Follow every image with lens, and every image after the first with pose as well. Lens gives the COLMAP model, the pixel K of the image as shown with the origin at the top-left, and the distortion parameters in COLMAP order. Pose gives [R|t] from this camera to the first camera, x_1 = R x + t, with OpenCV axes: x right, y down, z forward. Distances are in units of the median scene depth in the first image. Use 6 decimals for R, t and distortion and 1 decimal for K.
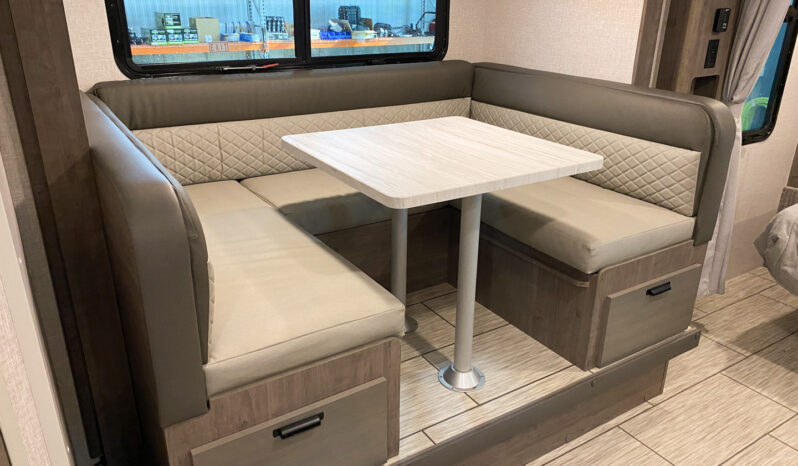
lens RADIAL K [[614.4, 0, 405.3], [0, 614.4, 232.9], [0, 0, 1]] dist [0.041232, -0.020786]
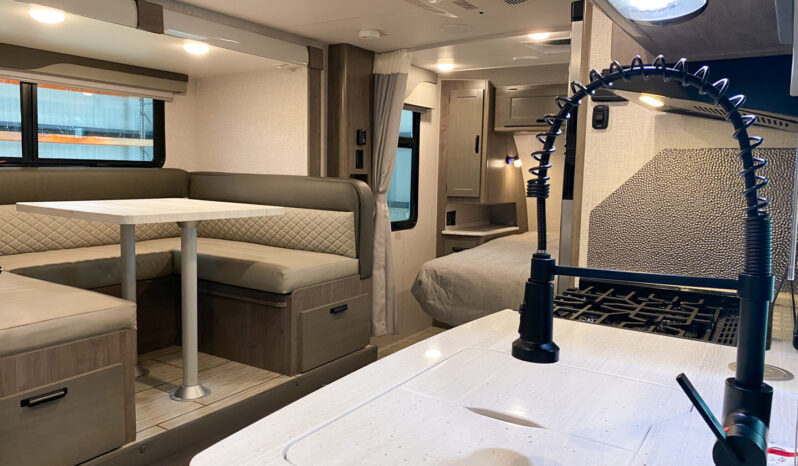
lens RADIAL K [[614.4, 0, 400.3], [0, 614.4, 225.6], [0, 0, 1]] dist [0.041232, -0.020786]
pose [[0.912513, -0.036886, 0.407381, -0.013962], [0.149005, 0.957472, -0.247071, 0.266855], [-0.380943, 0.286158, 0.879202, -0.298465]]
